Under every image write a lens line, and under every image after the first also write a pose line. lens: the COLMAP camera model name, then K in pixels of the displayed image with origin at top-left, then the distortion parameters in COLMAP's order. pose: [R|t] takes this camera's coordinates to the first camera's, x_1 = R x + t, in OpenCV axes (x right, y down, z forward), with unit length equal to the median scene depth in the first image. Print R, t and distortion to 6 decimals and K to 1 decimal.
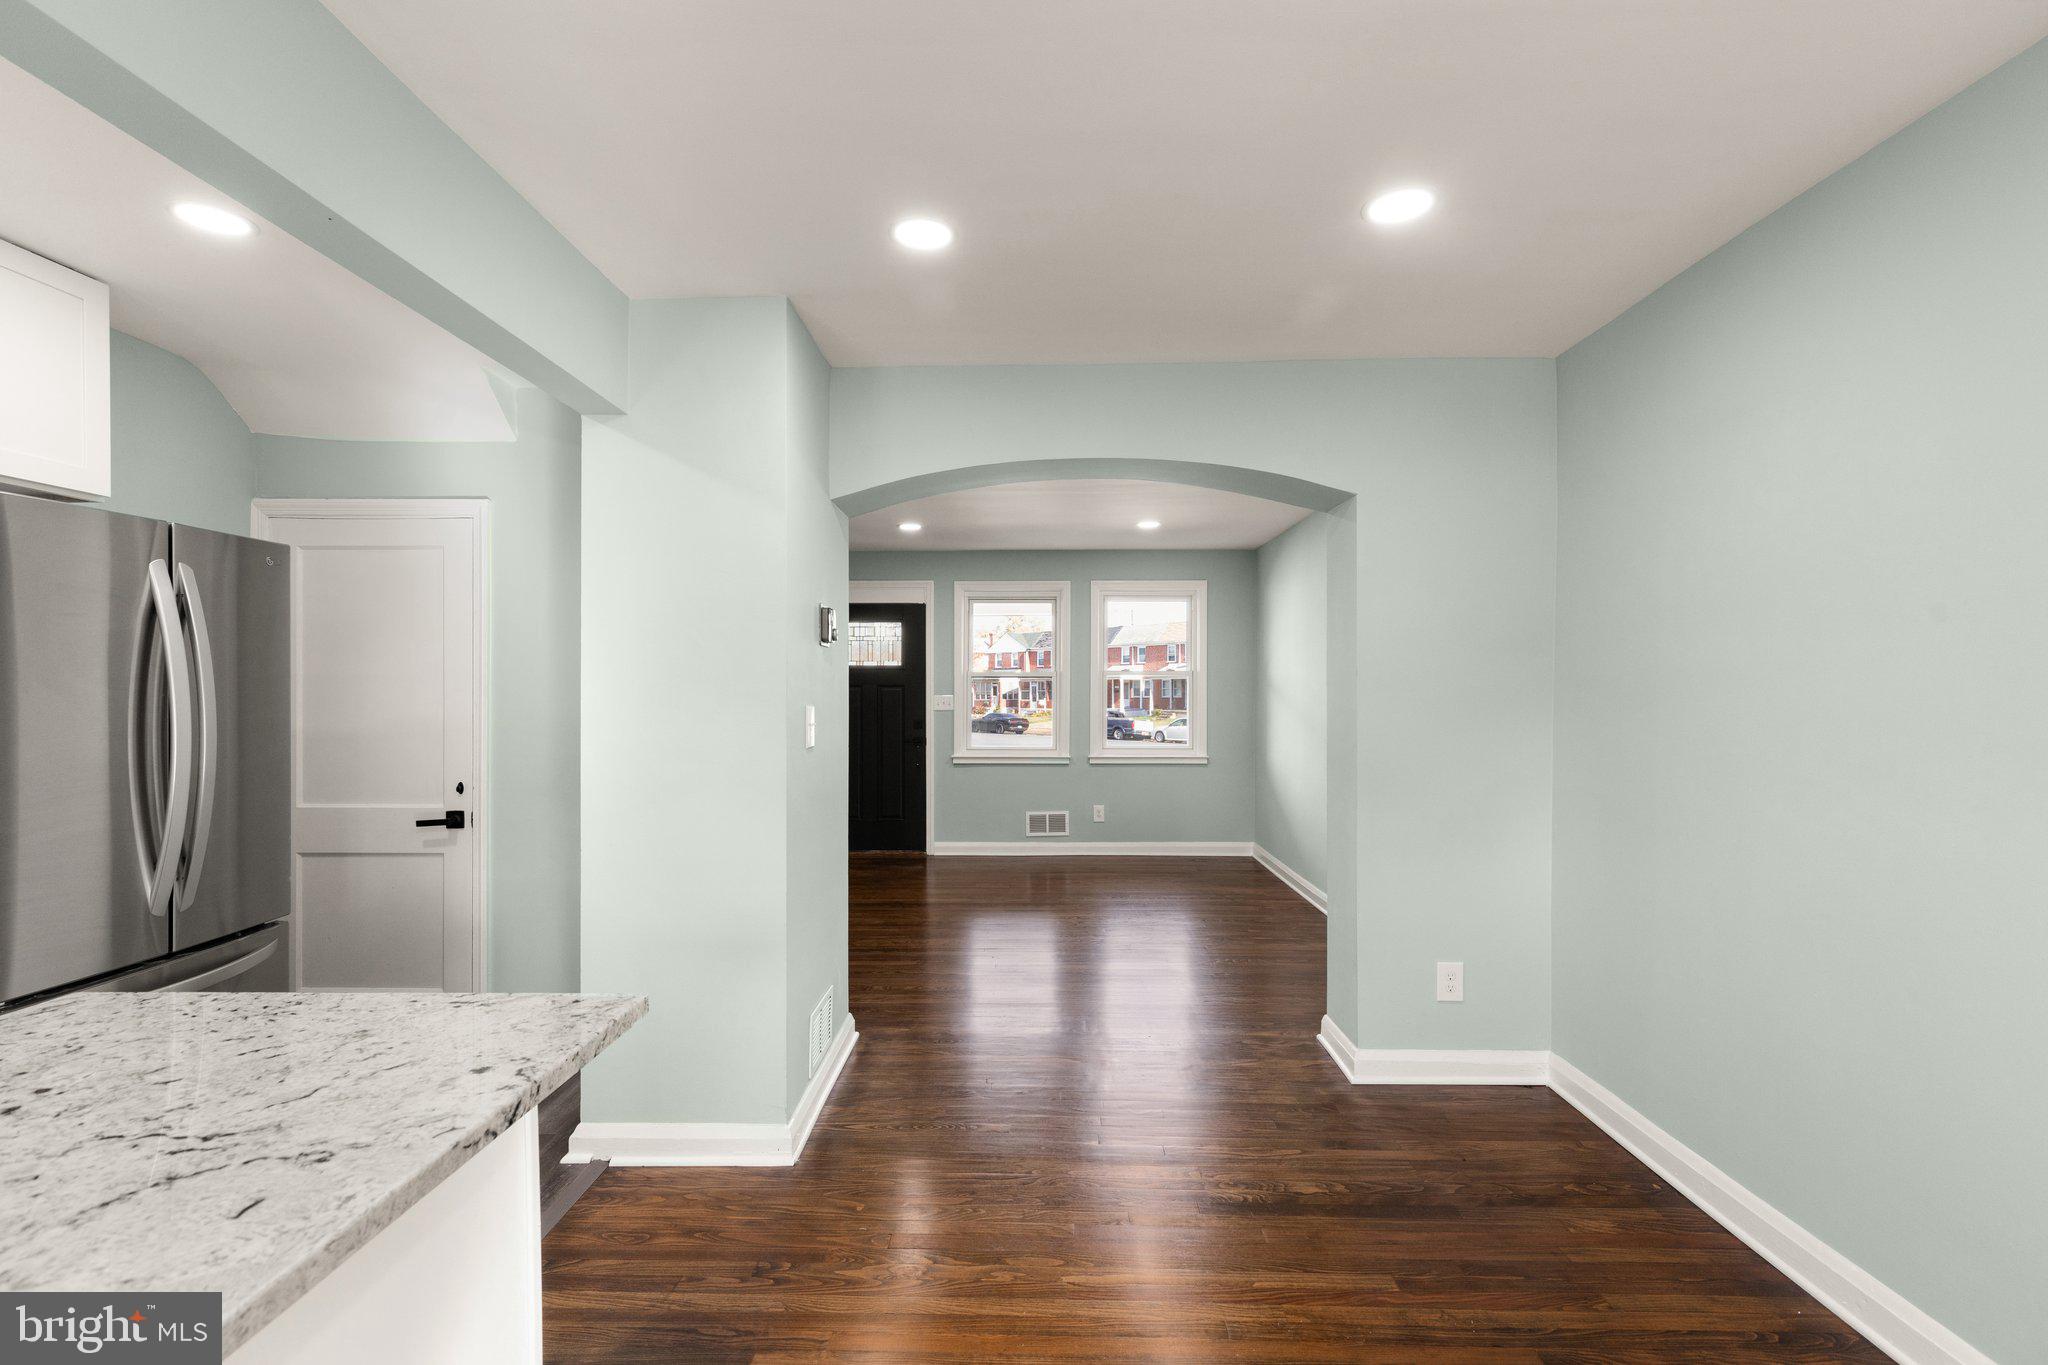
lens RADIAL K [[927.1, 0, 1019.6], [0, 927.1, 691.5], [0, 0, 1]] dist [0.001786, 0.000396]
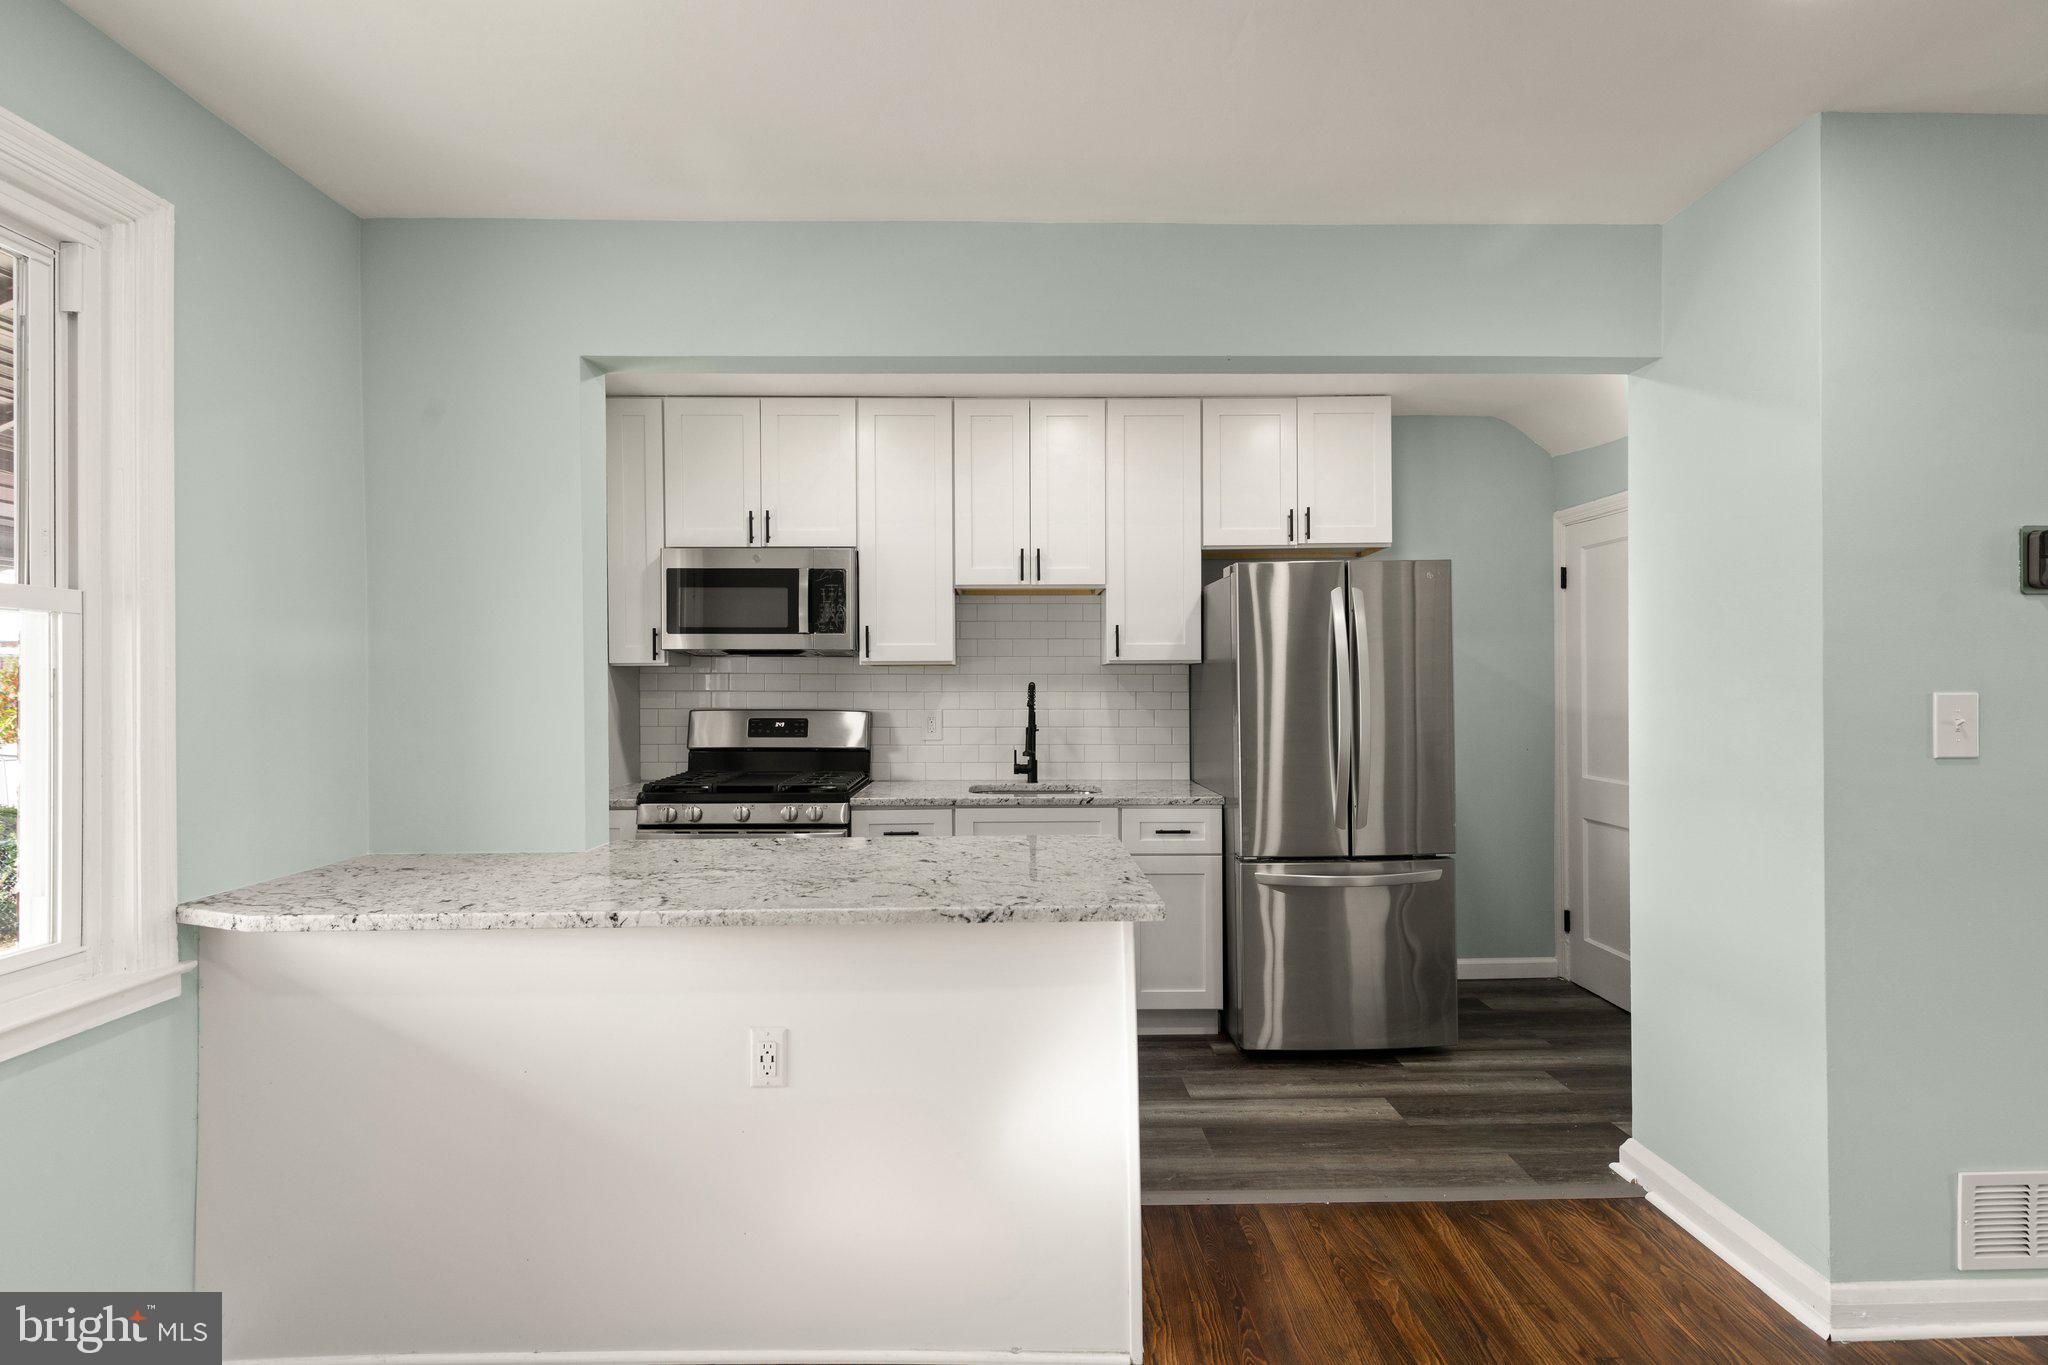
lens RADIAL K [[935.7, 0, 1024.0], [0, 935.7, 682.5], [0, 0, 1]] dist [0.000785, 0.000178]
pose [[0.040920, 0.000132, -0.999162, 0.345386], [0.007910, 0.999969, 0.000456, 0.002440], [0.999131, -0.007922, 0.040918, 0.279455]]
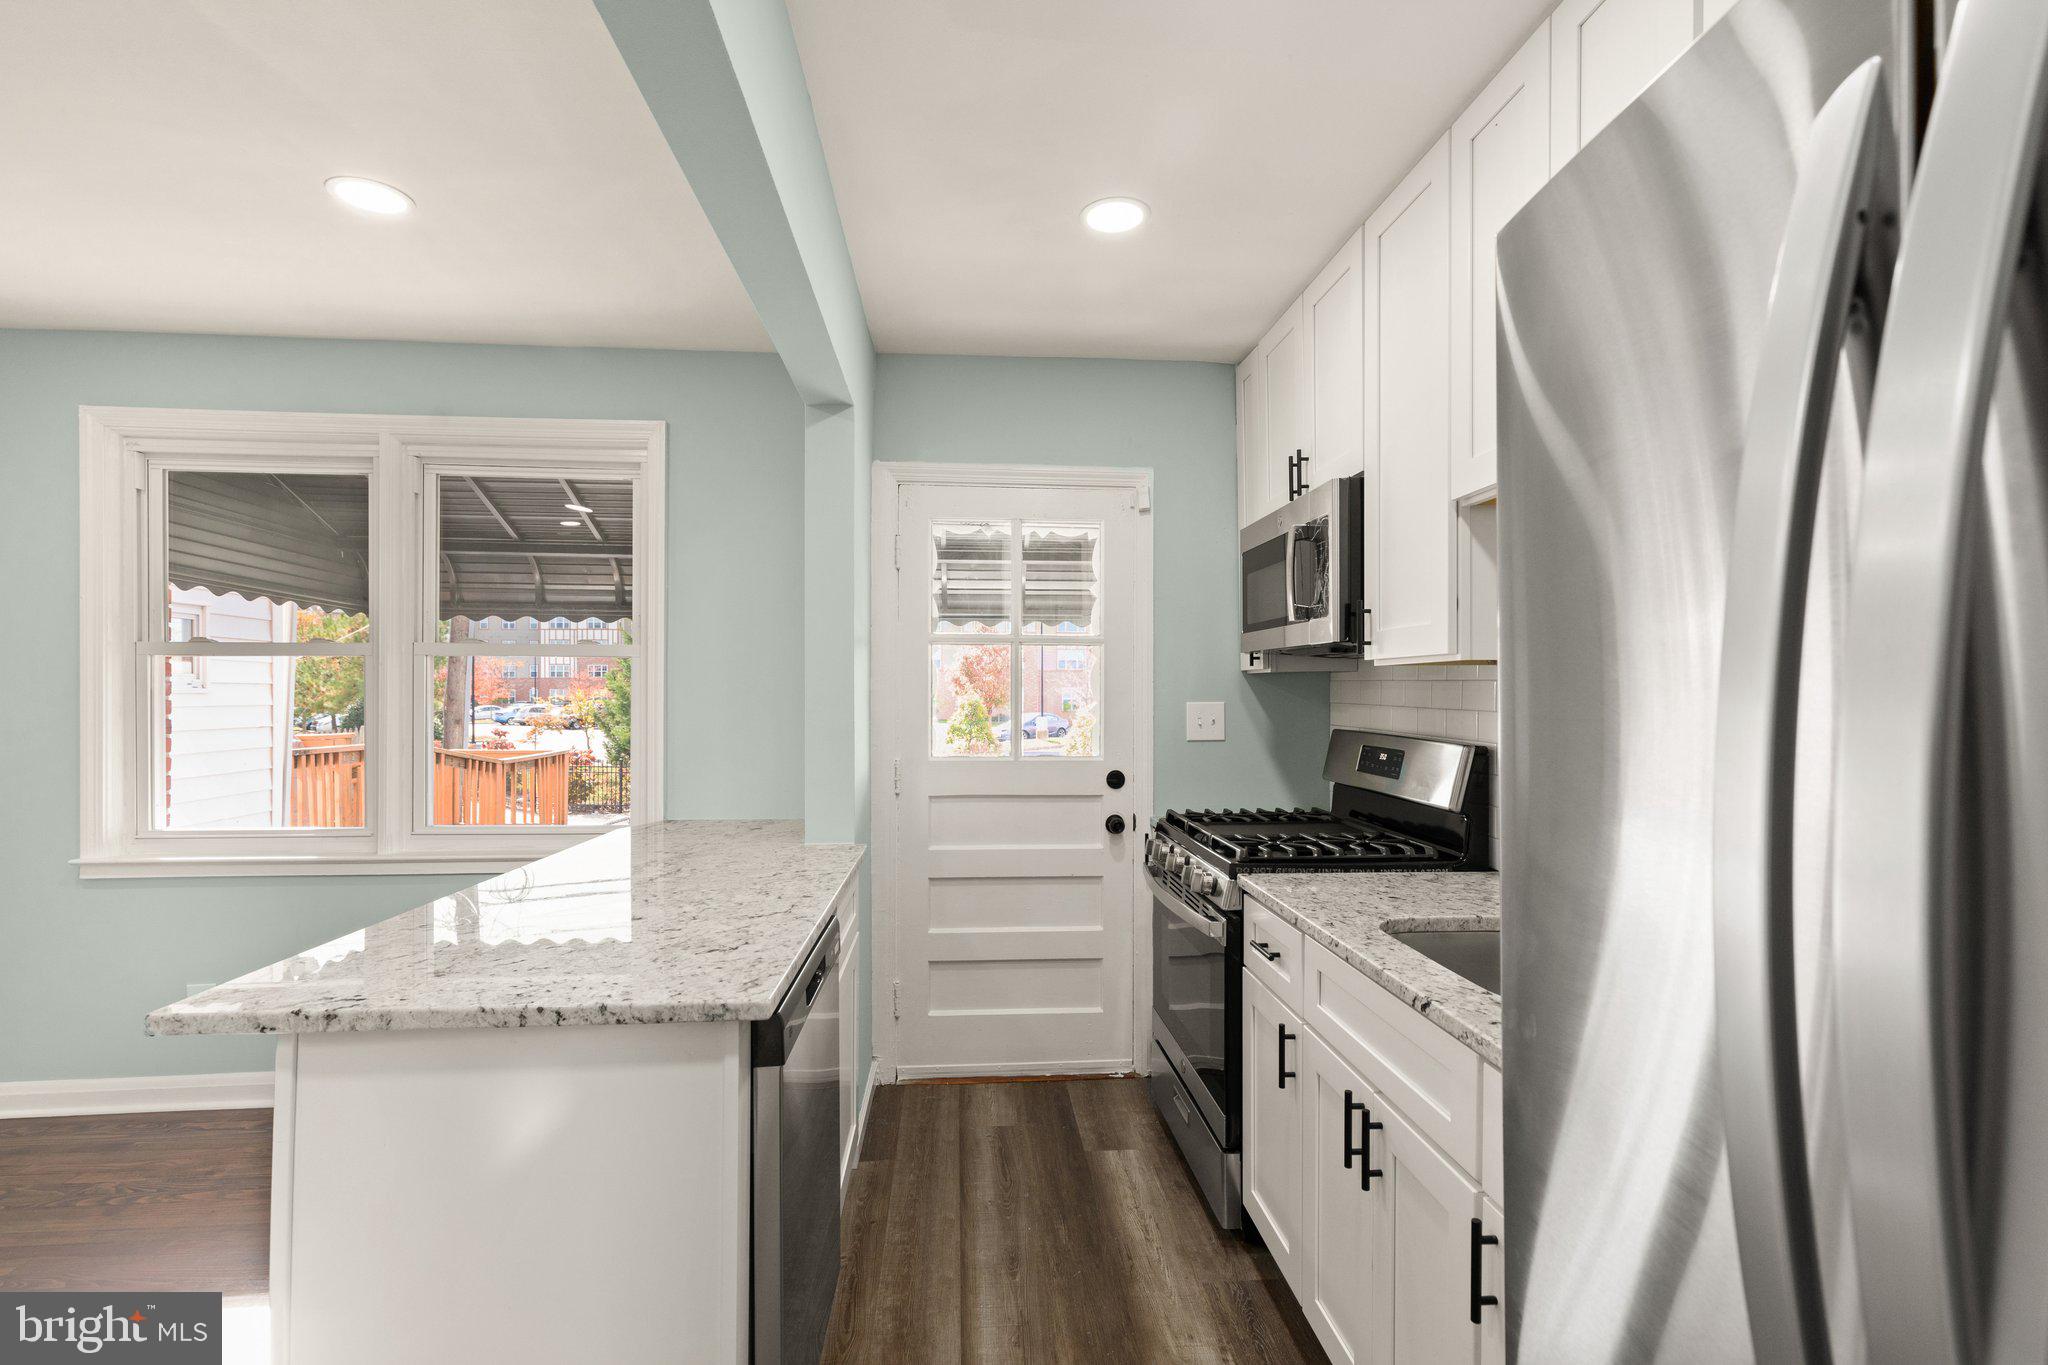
lens RADIAL K [[927.1, 0, 1019.6], [0, 927.1, 691.5], [0, 0, 1]] dist [0.001786, 0.000396]
pose [[-0.996153, 0.001355, -0.087618, -0.455038], [0.001554, 0.999996, -0.002208, -0.000345], [0.087614, -0.002336, -0.996152, 0.762705]]
